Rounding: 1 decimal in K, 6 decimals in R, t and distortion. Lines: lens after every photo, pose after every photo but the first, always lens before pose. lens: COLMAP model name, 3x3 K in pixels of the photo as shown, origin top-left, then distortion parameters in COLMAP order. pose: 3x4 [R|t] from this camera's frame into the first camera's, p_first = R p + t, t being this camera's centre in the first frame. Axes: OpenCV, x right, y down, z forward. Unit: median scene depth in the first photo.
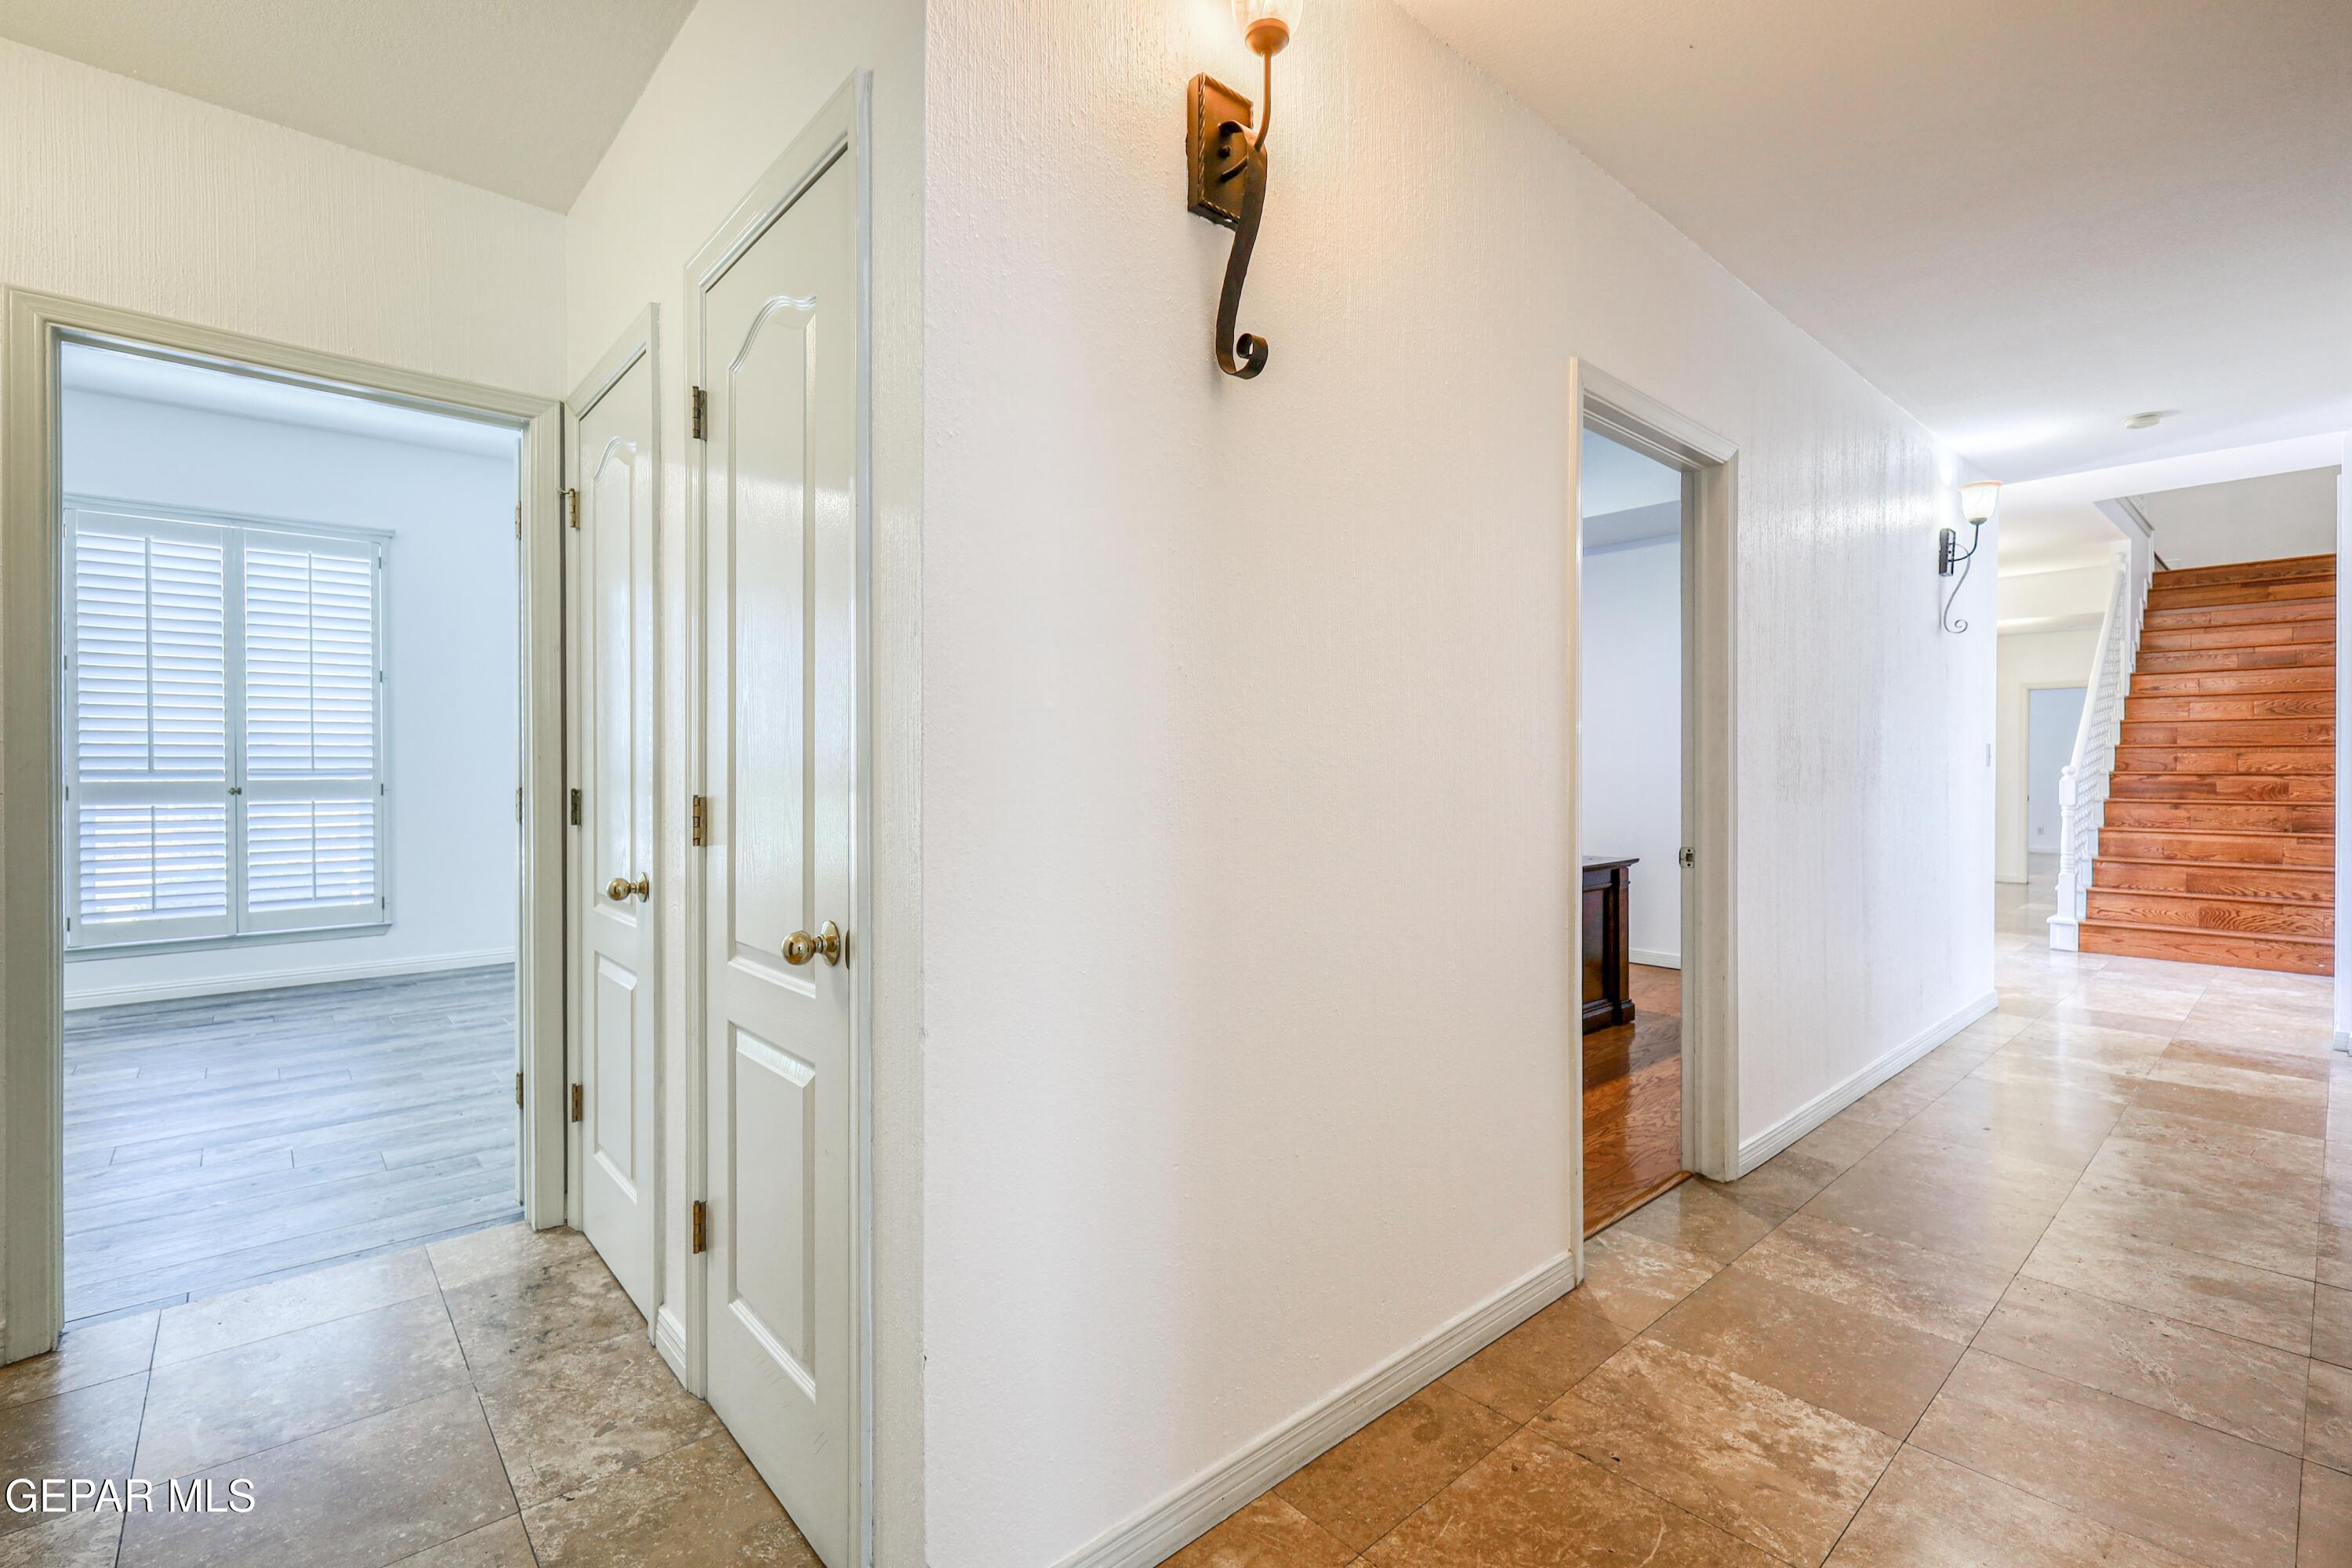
lens RADIAL K [[1030.3, 0, 1170.4], [0, 1030.3, 777.5], [0, 0, 1]] dist [0.002856, -0.000186]
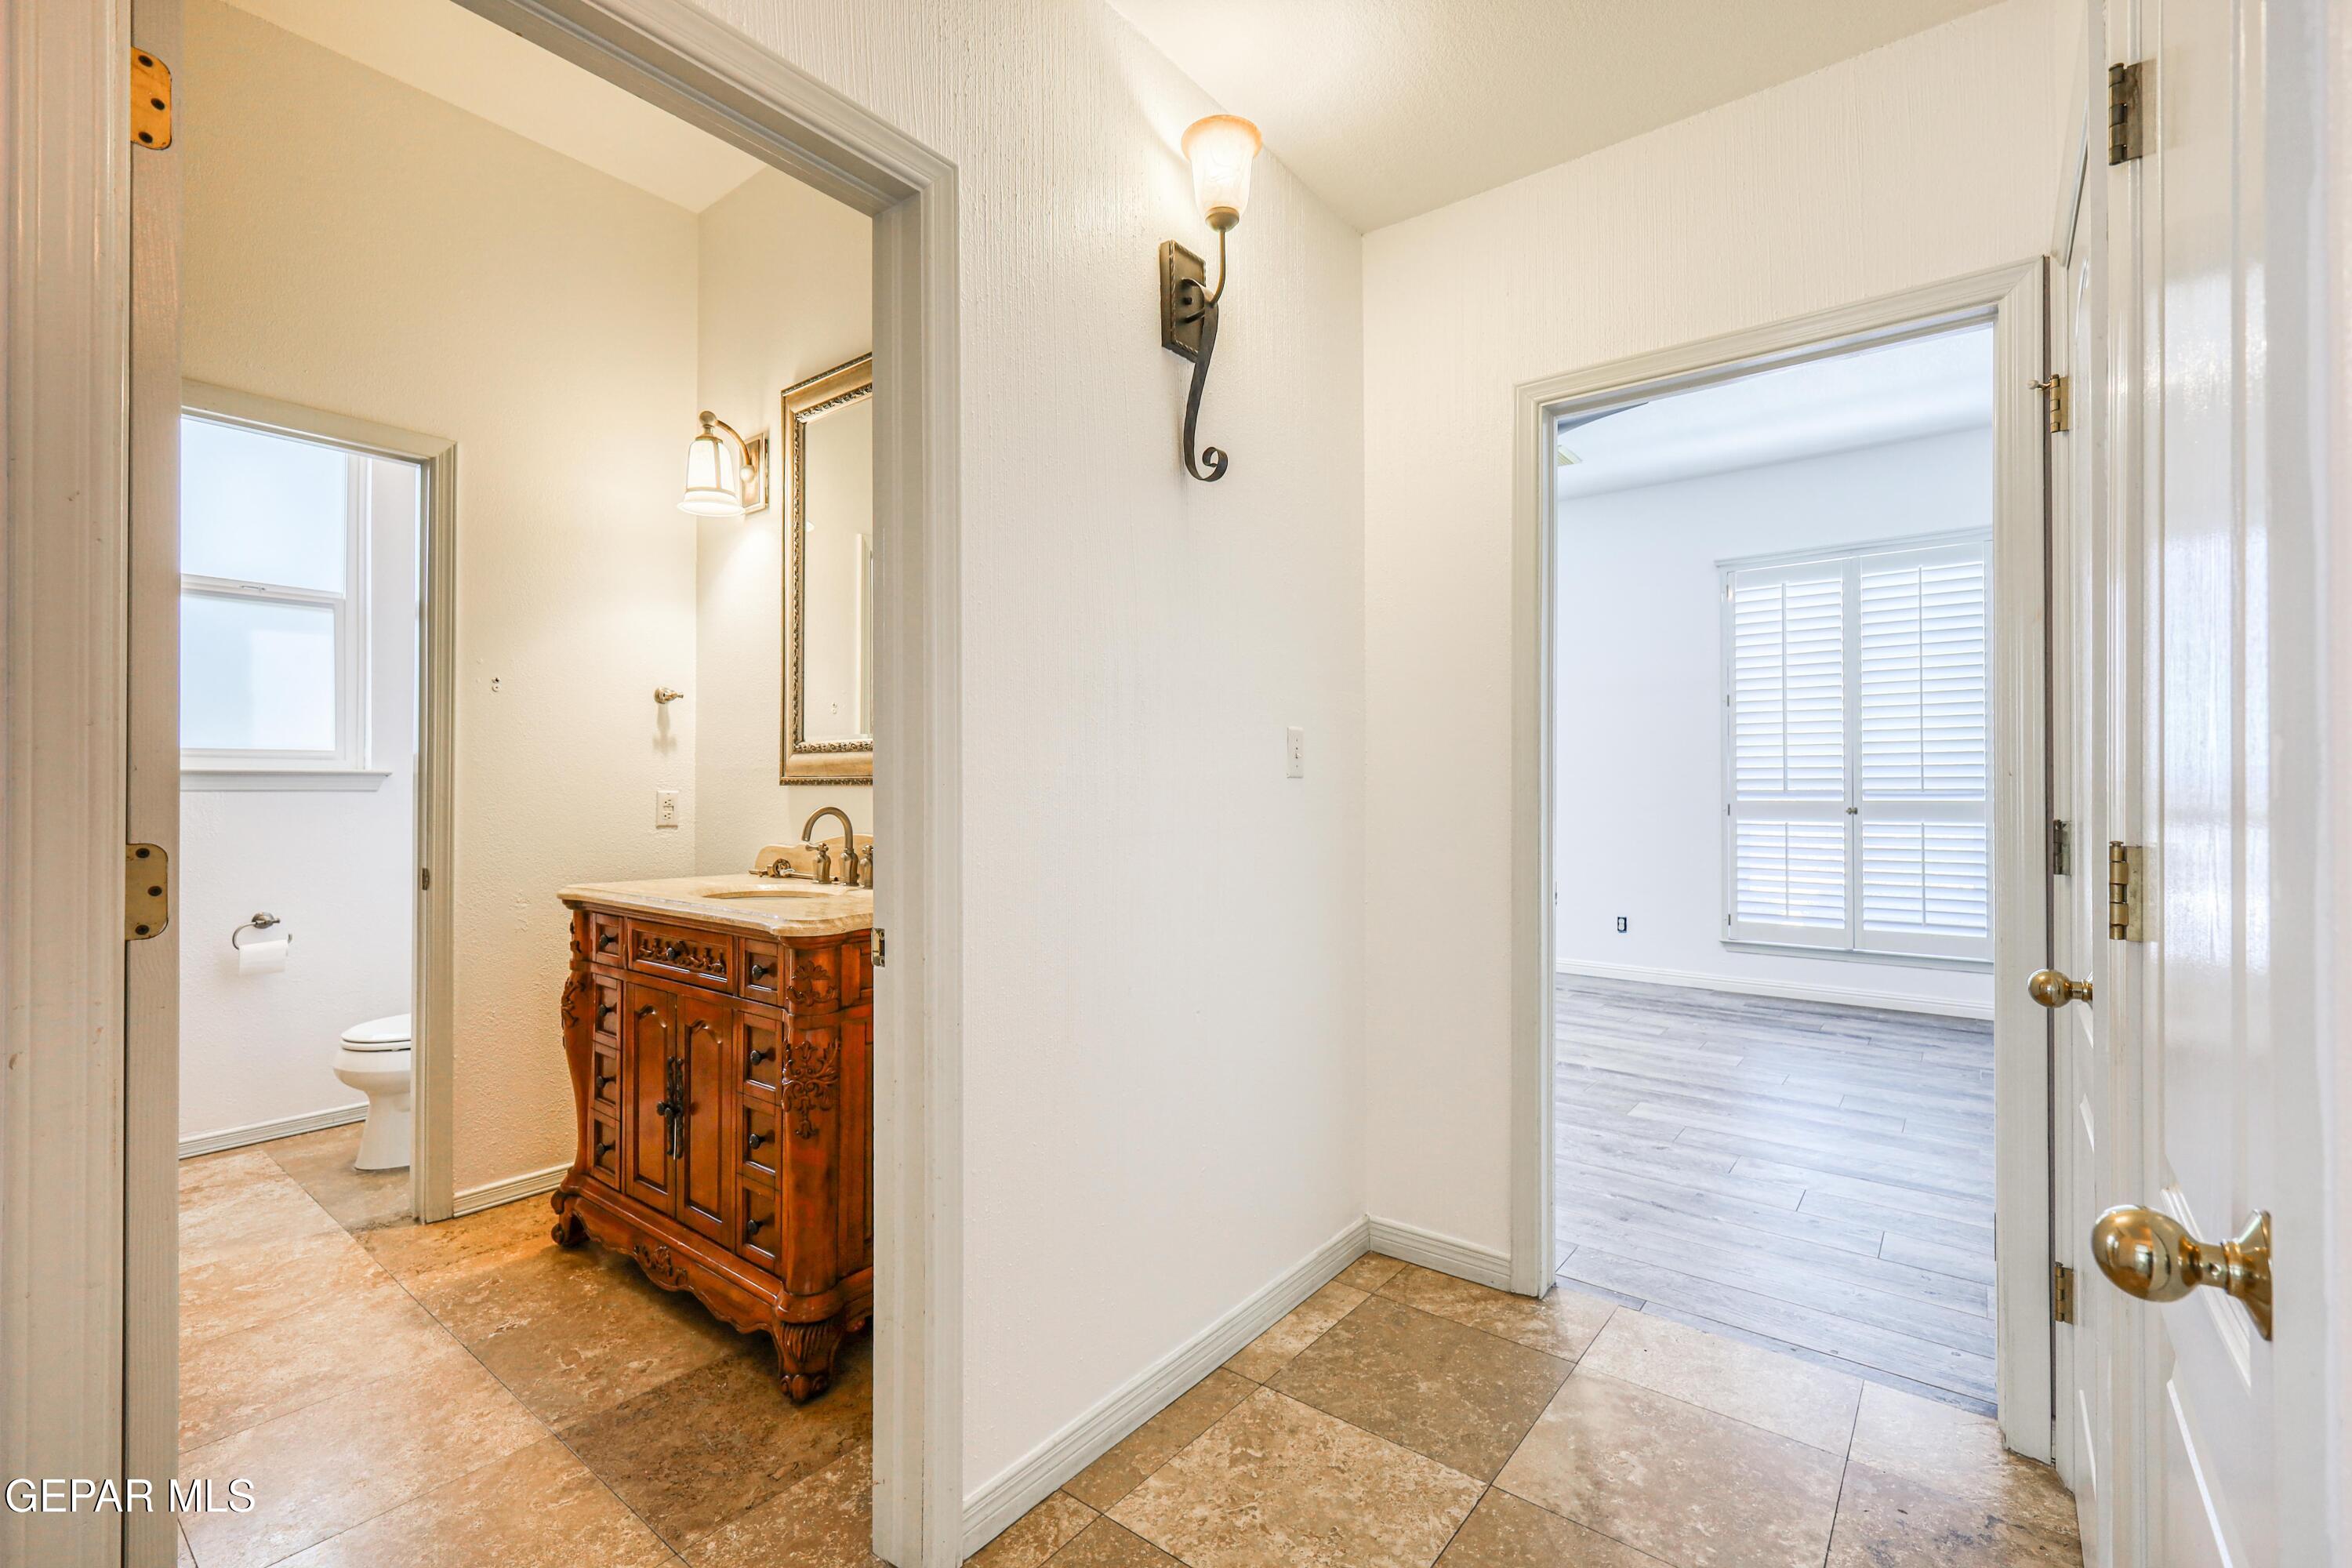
lens RADIAL K [[1030.3, 0, 1170.4], [0, 1030.3, 777.5], [0, 0, 1]] dist [0.002856, -0.000186]
pose [[0.180639, -0.010260, -0.983496, -0.017685], [-0.009183, 0.999884, -0.012118, -0.002431], [0.983507, 0.011220, 0.180524, 0.249015]]
